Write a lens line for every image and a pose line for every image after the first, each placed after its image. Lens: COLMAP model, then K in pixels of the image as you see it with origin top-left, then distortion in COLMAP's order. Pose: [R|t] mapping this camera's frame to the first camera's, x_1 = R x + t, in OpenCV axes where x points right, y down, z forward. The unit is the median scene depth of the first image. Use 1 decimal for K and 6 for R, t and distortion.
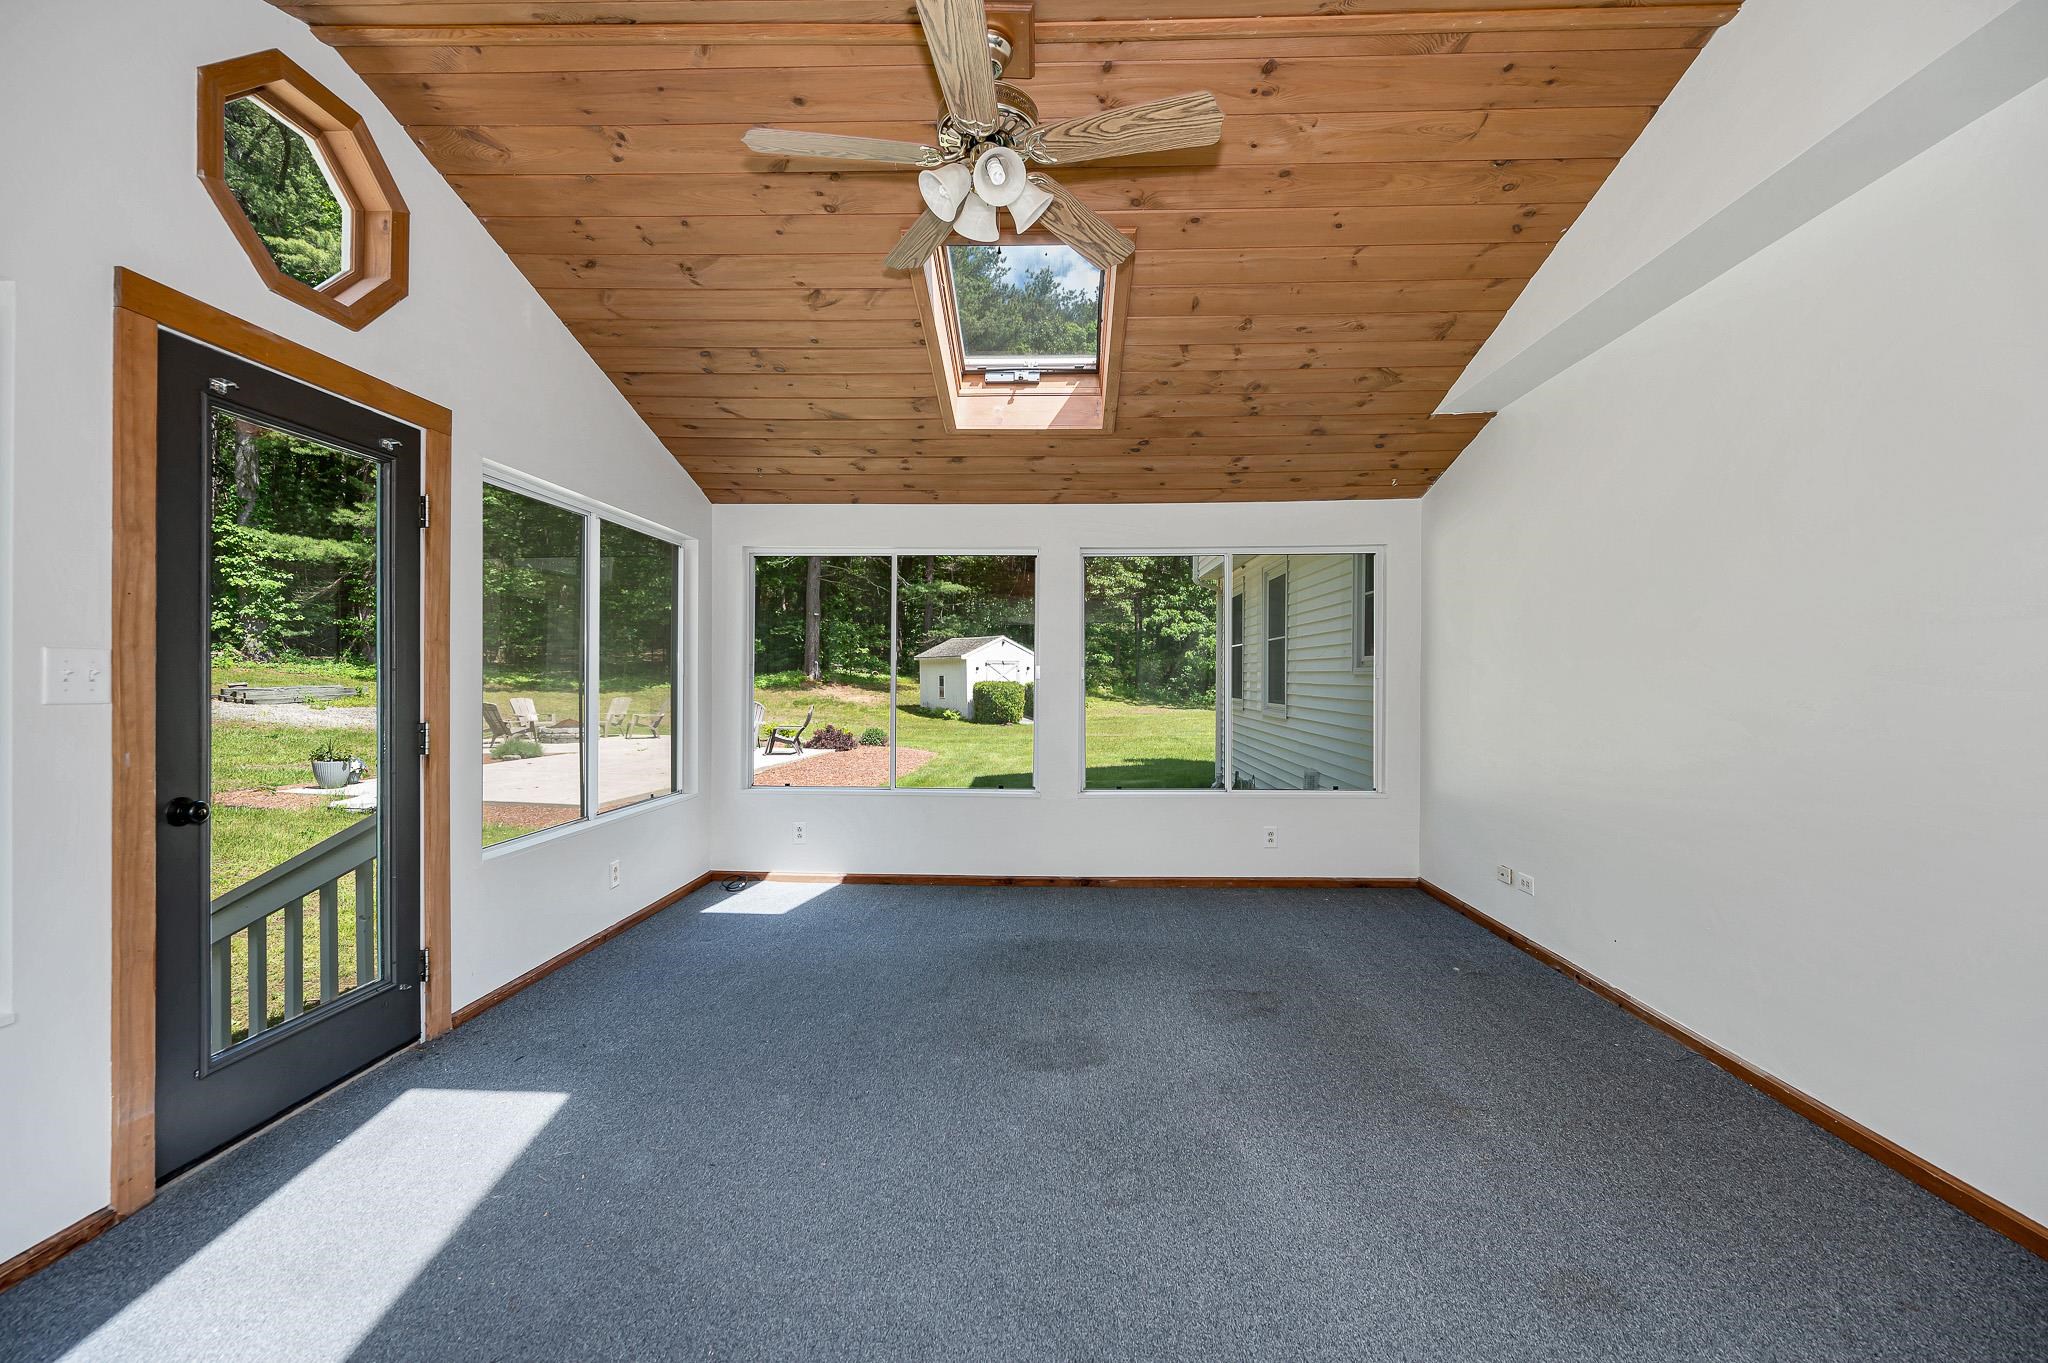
lens RADIAL K [[843.9, 0, 1033.2], [0, 843.9, 679.5], [0, 0, 1]] dist [0.011533, 0.000234]
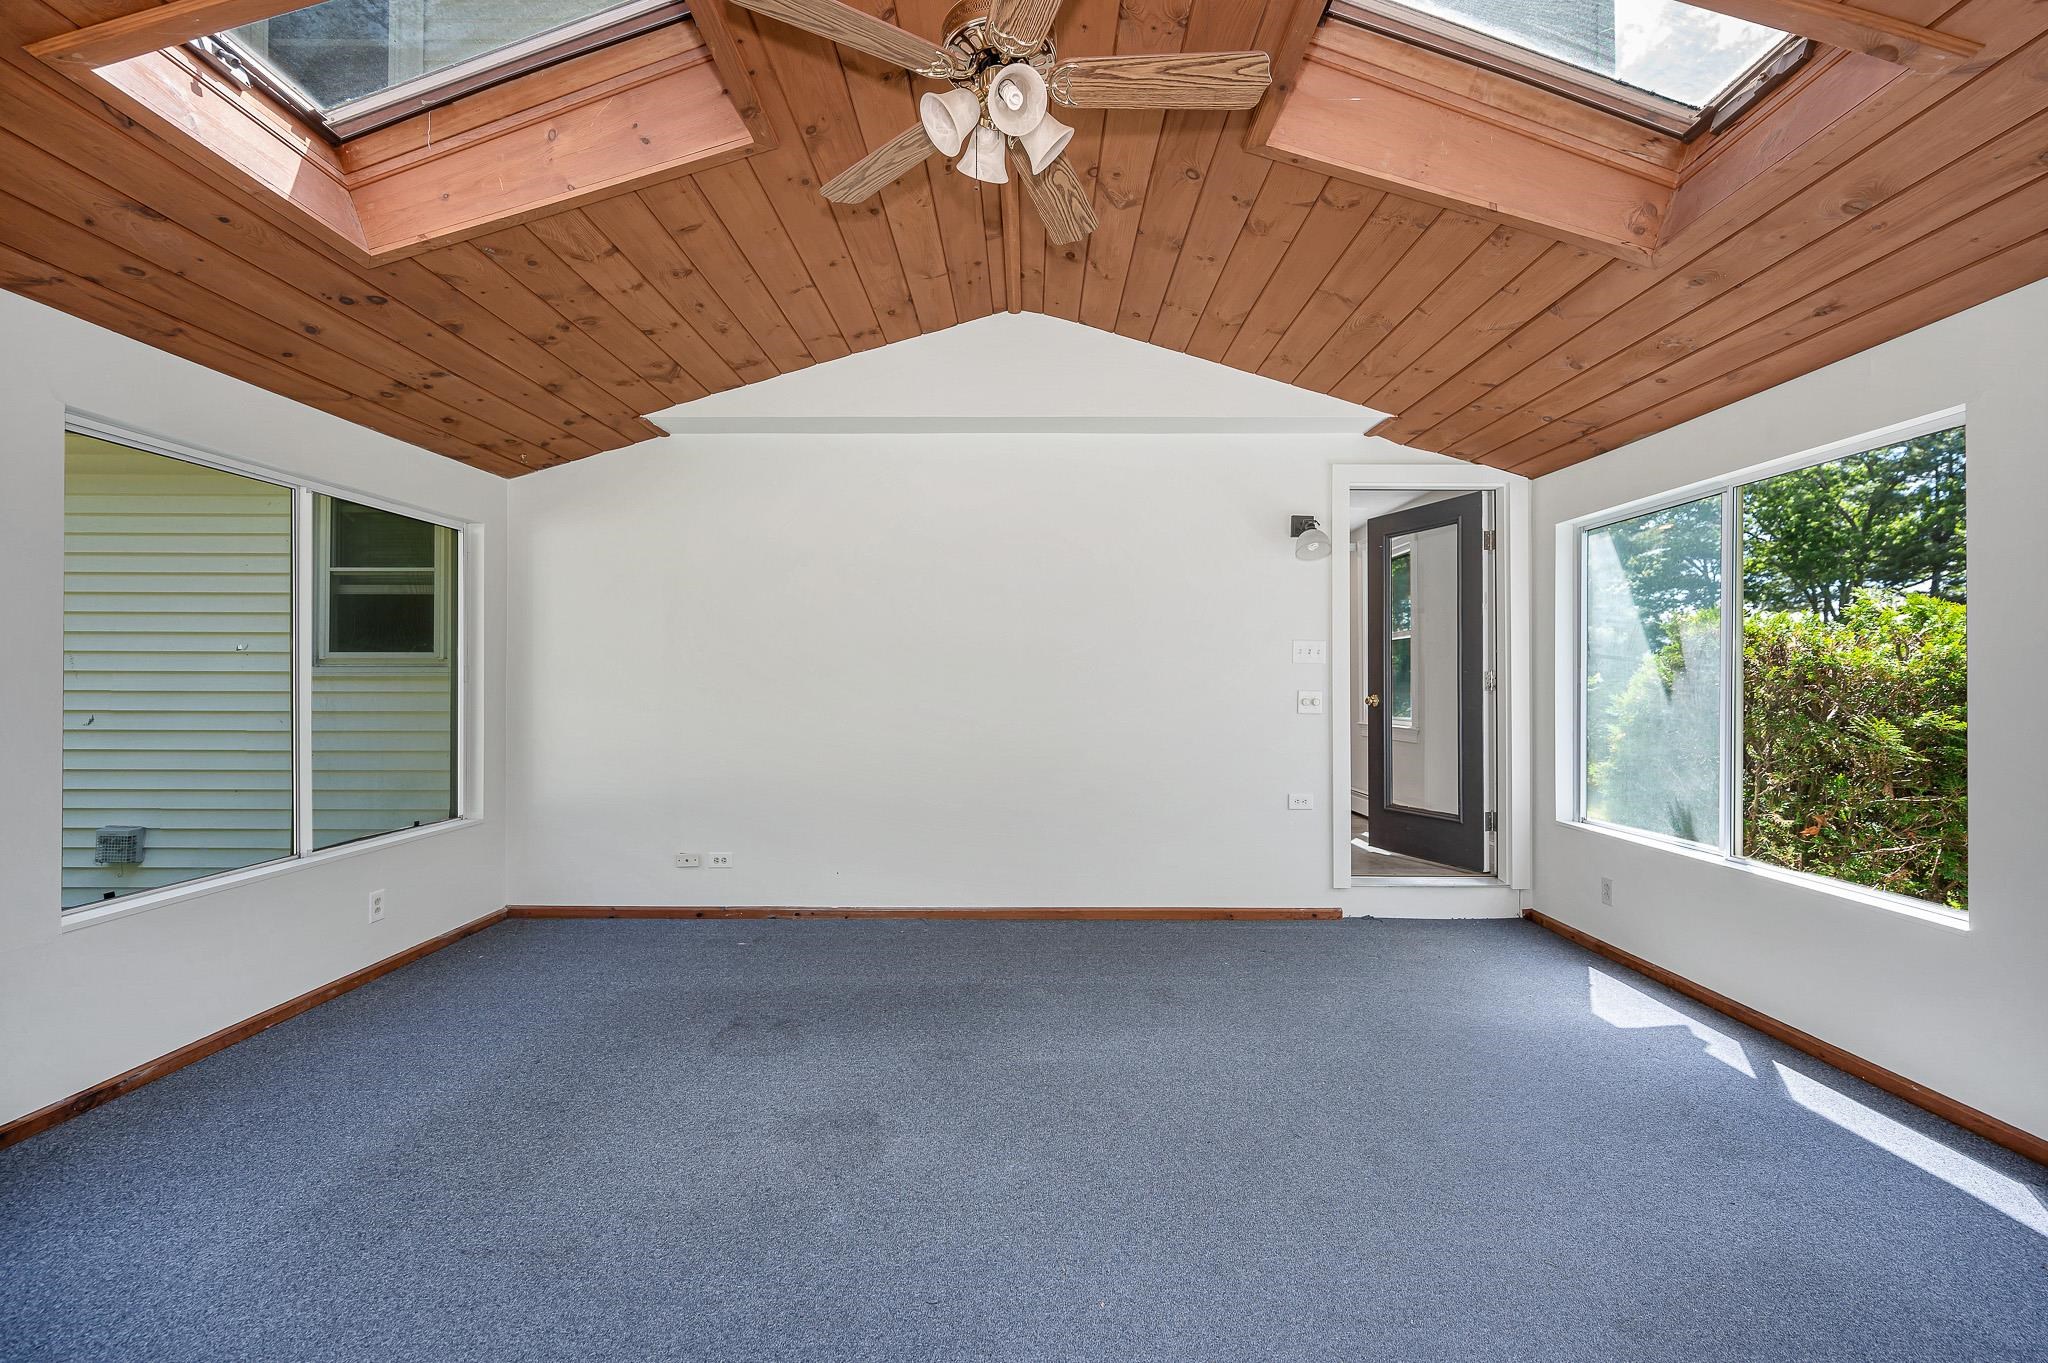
lens RADIAL K [[843.9, 0, 1029.5], [0, 843.9, 683.4], [0, 0, 1]] dist [0.011533, 0.000234]
pose [[-0.030579, 0.001479, 0.999531, -0.541605], [0.003931, 0.999991, -0.001359, 0.003975], [-0.999525, 0.003888, -0.030584, 0.576914]]
